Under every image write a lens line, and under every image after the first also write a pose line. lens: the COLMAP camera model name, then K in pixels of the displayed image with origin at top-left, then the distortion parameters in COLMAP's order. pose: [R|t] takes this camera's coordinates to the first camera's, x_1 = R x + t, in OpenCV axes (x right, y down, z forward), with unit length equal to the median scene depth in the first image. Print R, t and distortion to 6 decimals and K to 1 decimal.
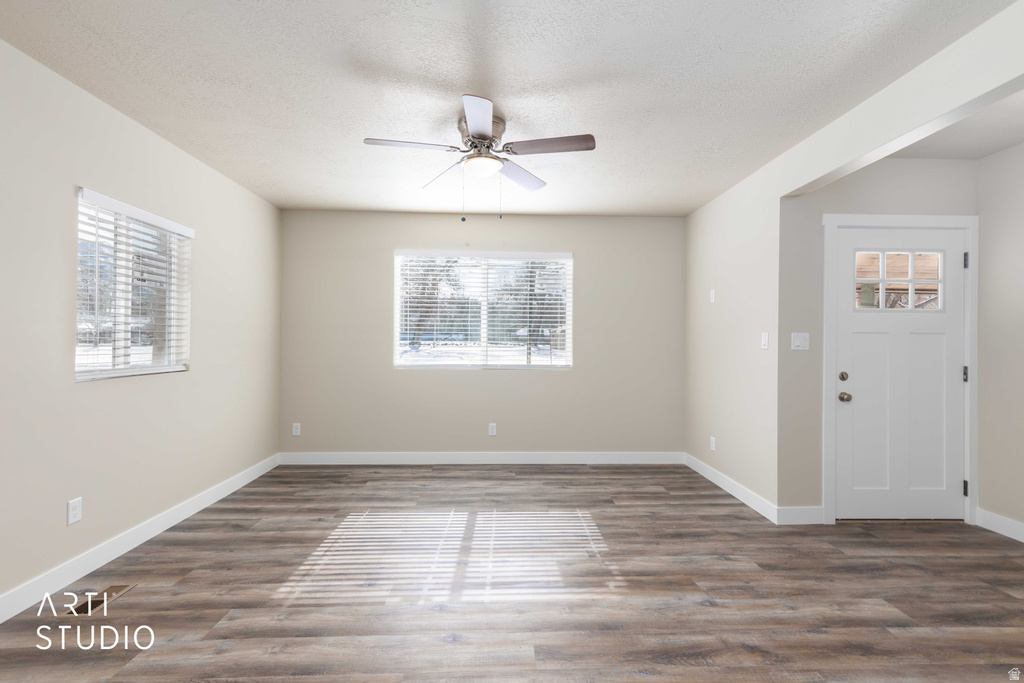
lens RADIAL K [[466.5, 0, 520.7], [0, 466.5, 334.7], [0, 0, 1]] dist [0.014422, -0.003087]
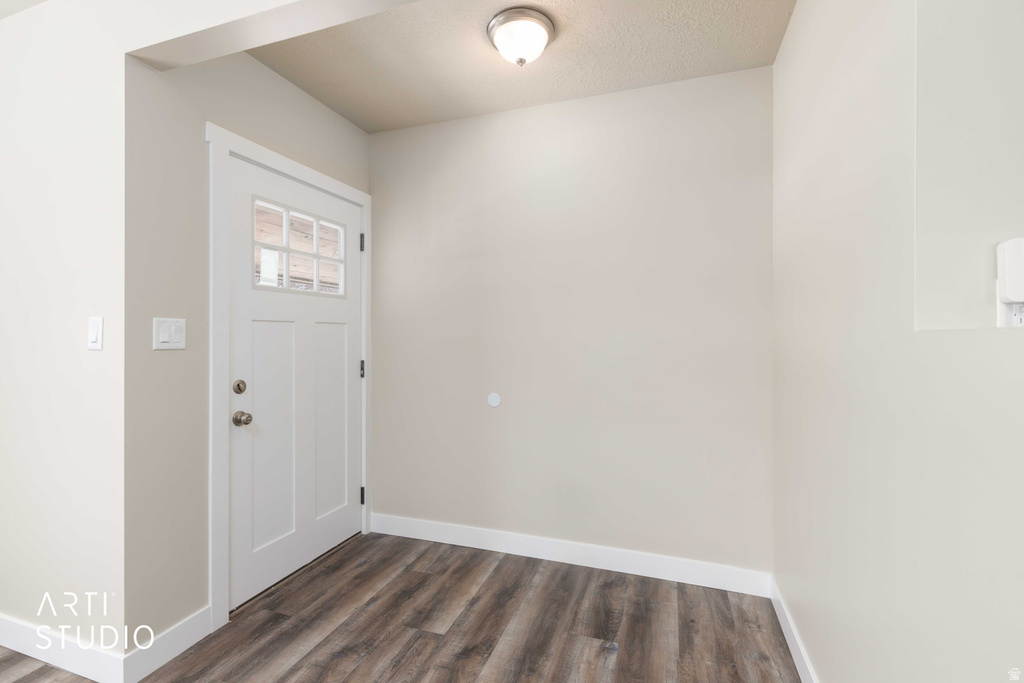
lens RADIAL K [[466.5, 0, 509.6], [0, 466.5, 342.1], [0, 0, 1]] dist [0.014422, -0.003087]
pose [[0.378644, -0.021347, 0.925296, 0.229084], [-0.011341, 0.999552, 0.027701, 0.004294], [-0.925473, -0.020982, 0.378233, 0.409484]]
